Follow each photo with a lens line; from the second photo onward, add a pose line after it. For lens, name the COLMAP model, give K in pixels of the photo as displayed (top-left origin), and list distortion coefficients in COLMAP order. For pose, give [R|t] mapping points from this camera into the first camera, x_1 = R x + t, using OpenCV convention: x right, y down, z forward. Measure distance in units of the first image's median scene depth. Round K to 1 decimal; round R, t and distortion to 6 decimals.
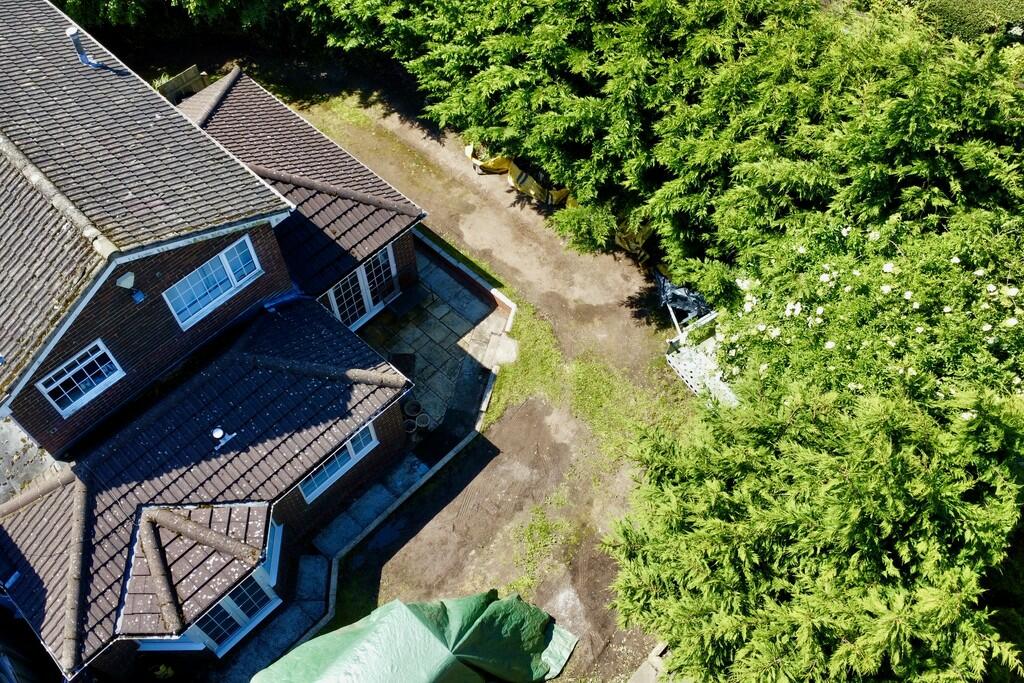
lens RADIAL K [[883.8, 0, 505.2], [0, 883.8, 341.5], [0, 0, 1]] dist [-0.014042, -0.048374]
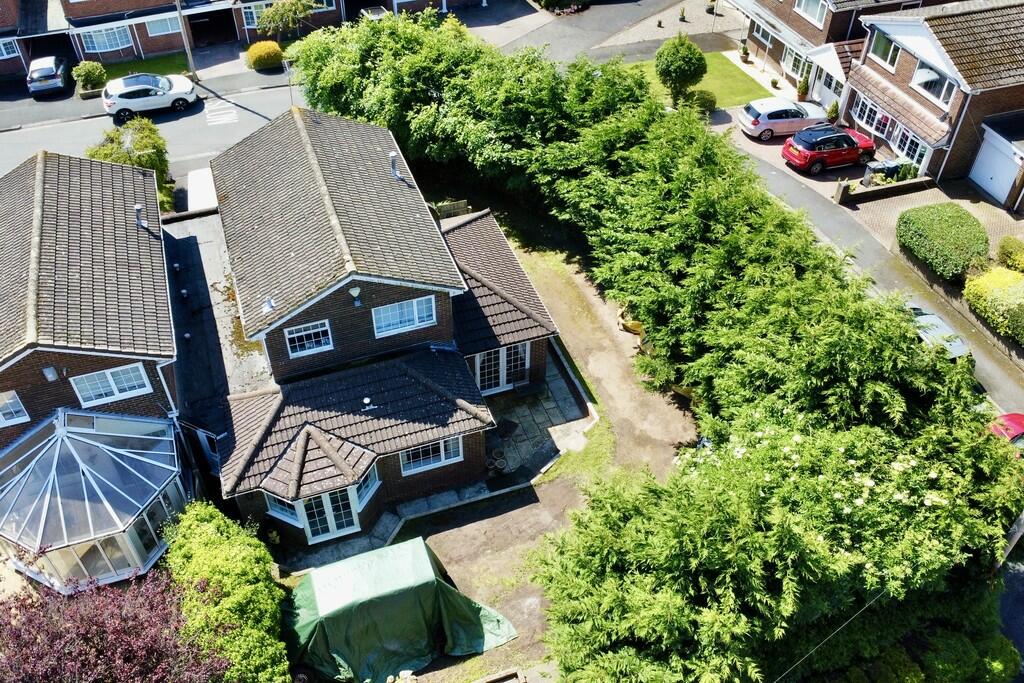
lens RADIAL K [[883.8, 0, 505.2], [0, 883.8, 341.5], [0, 0, 1]] dist [-0.014042, -0.048374]
pose [[0.894672, 0.321196, -0.310474, 0.338628], [-0.382062, 0.910320, -0.159203, 0.156619], [0.231496, 0.261055, 0.937155, -0.437140]]
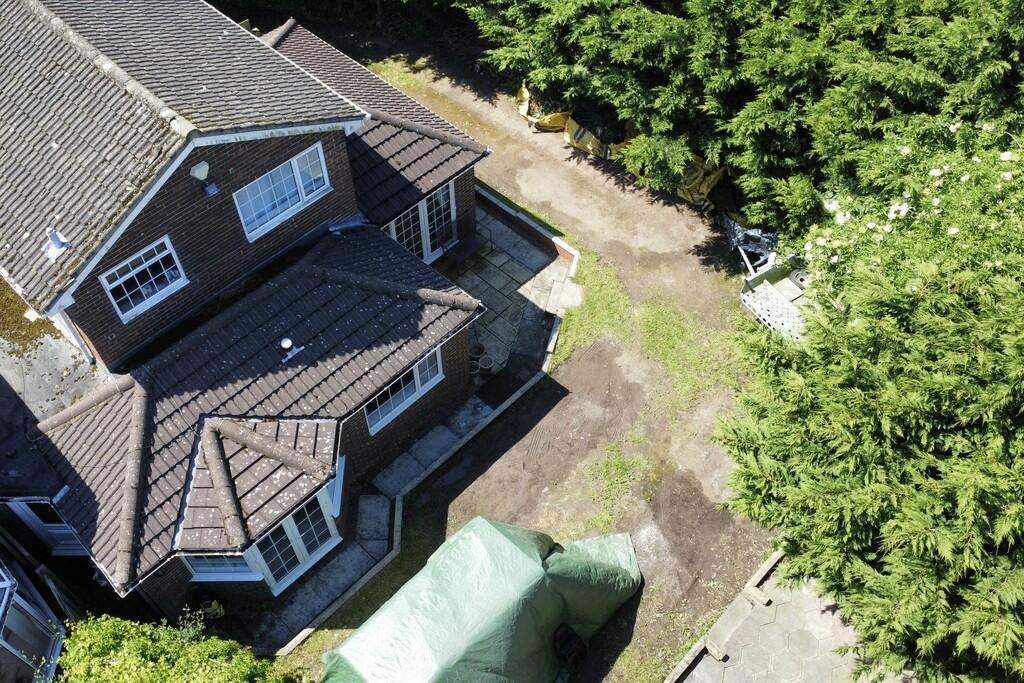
lens RADIAL K [[883.8, 0, 505.2], [0, 883.8, 341.5], [0, 0, 1]] dist [-0.014042, -0.048374]
pose [[0.999923, 0.009817, 0.007530, -0.093953], [-0.009258, 0.997440, -0.070911, 0.158029], [-0.008207, 0.070836, 0.997454, 0.054048]]
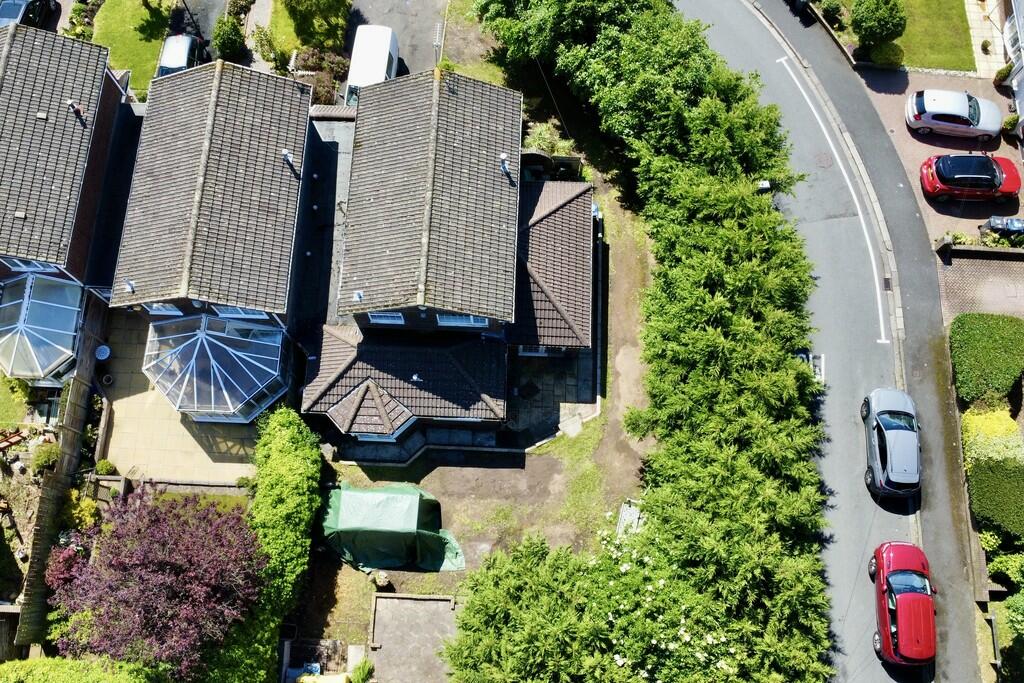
lens RADIAL K [[883.8, 0, 505.2], [0, 883.8, 341.5], [0, 0, 1]] dist [-0.014042, -0.048374]
pose [[0.665244, 0.718835, -0.201808, 0.171612], [-0.631361, 0.685883, 0.361867, -0.806403], [0.398540, -0.113316, 0.910124, -0.777377]]
